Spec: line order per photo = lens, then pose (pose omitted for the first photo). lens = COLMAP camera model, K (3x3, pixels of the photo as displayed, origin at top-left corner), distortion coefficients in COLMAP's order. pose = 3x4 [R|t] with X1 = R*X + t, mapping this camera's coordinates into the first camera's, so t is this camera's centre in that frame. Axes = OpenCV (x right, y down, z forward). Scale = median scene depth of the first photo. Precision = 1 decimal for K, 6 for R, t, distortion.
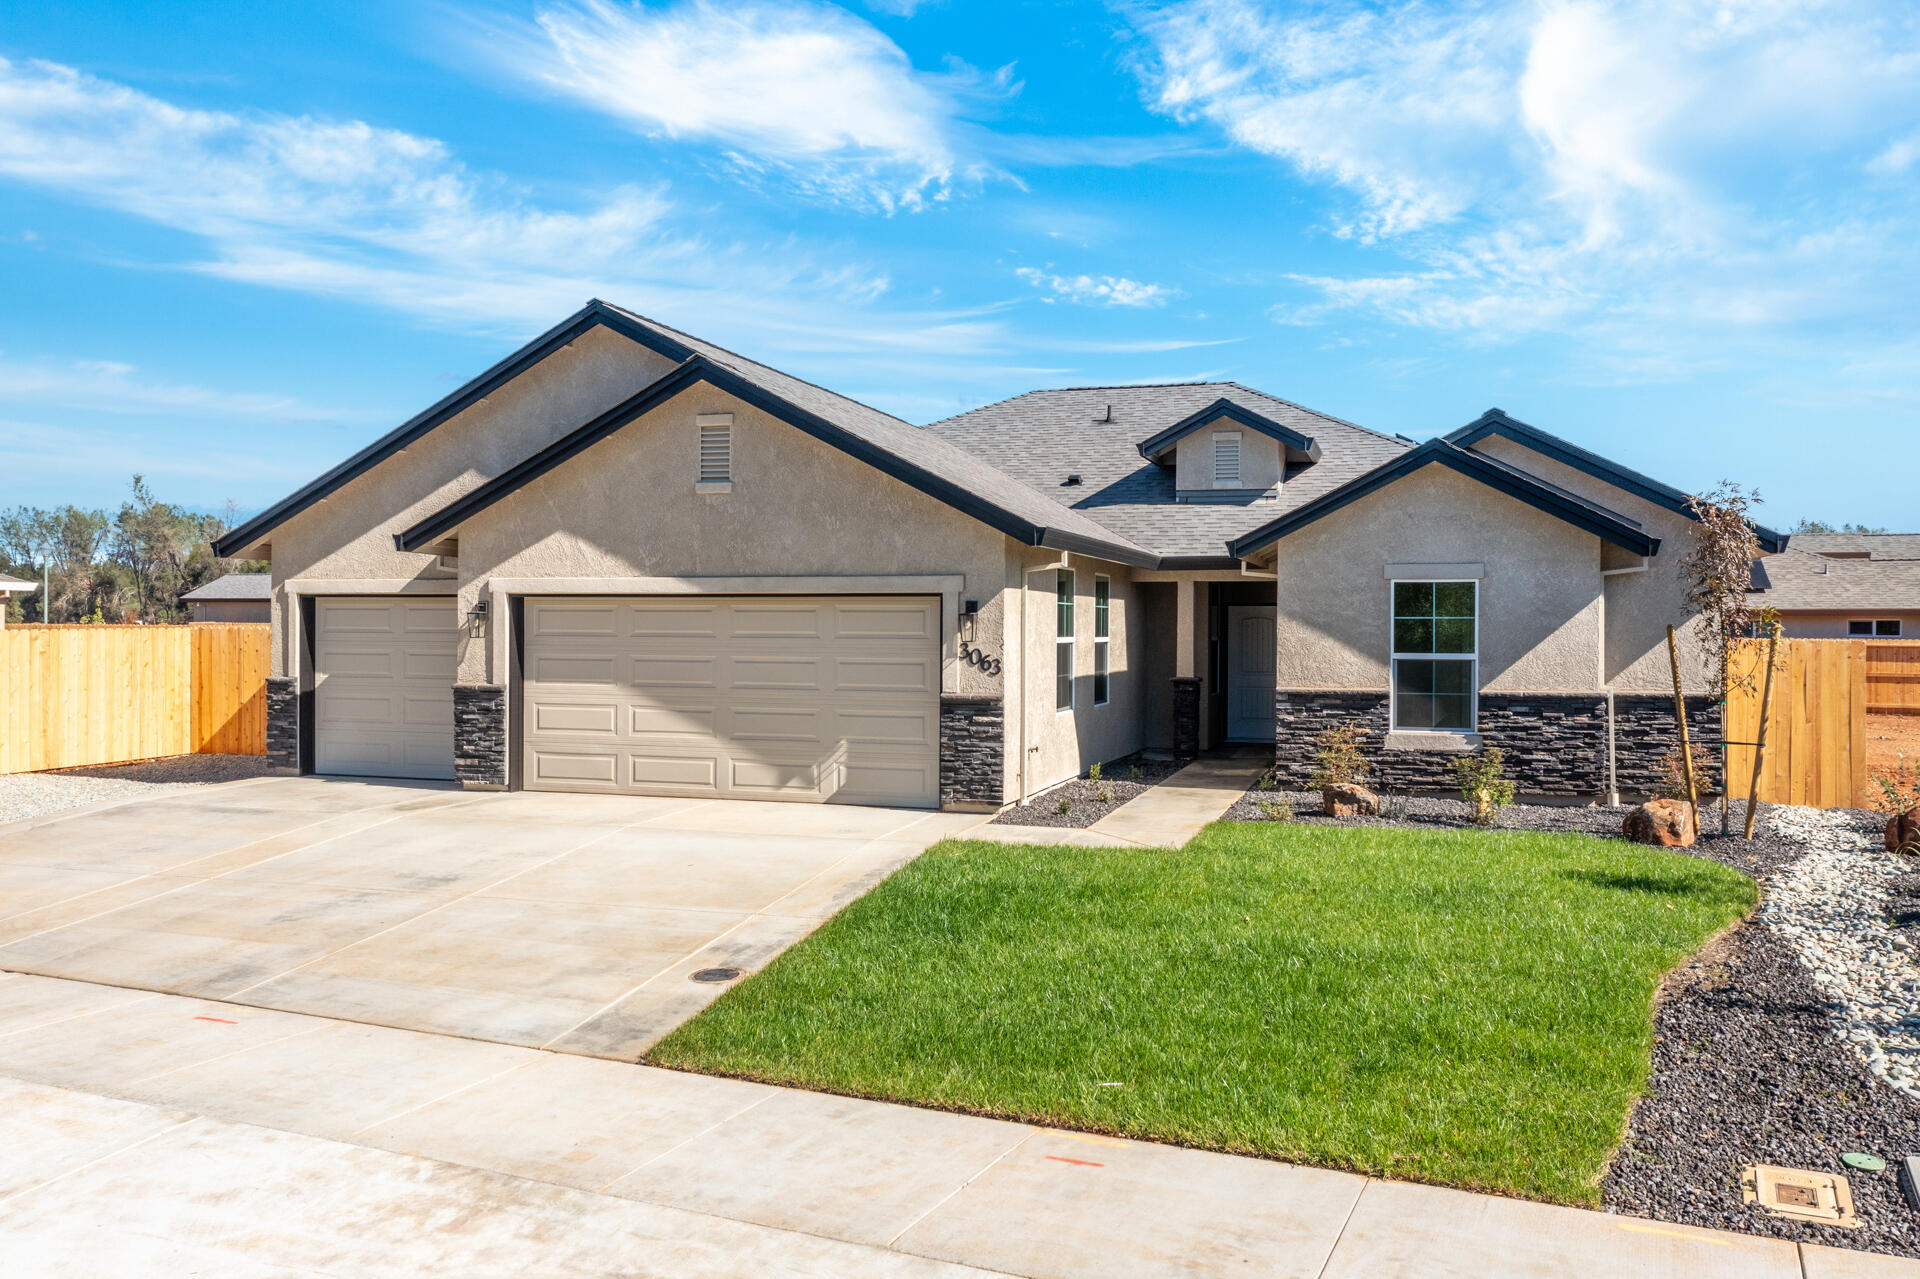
lens RADIAL K [[1516.7, 0, 960.0], [0, 1516.7, 639.5], [0, 0, 1]] dist [-0.001466, -0.001077]
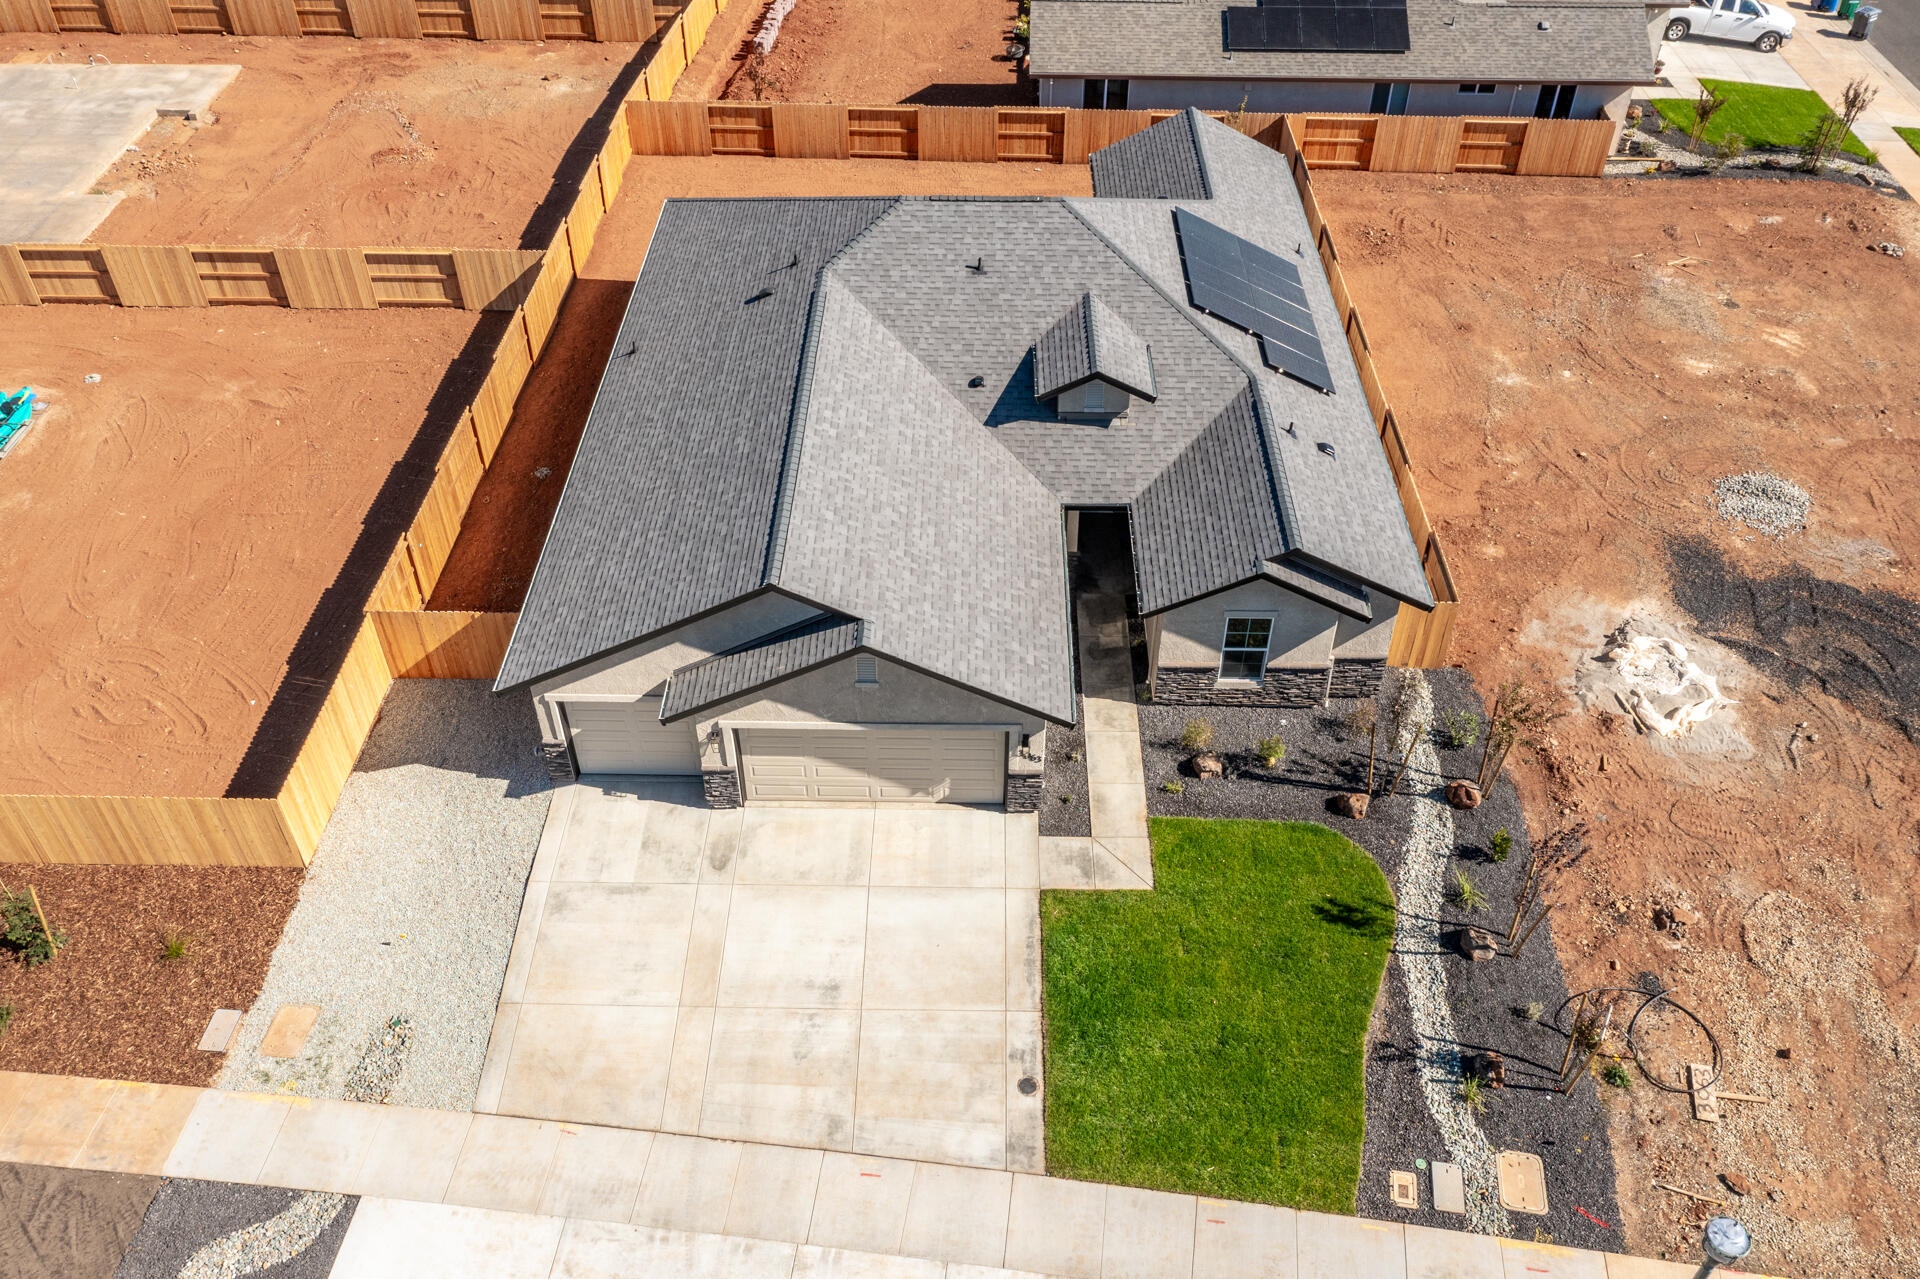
lens RADIAL K [[1516.7, 0, 960.0], [0, 1516.7, 639.5], [0, 0, 1]] dist [-0.001466, -0.001077]
pose [[0.959232, -0.192862, 0.206585, -0.396246], [0.006582, 0.746015, 0.665897, -1.240899], [-0.282542, -0.637390, 0.716871, -0.196858]]
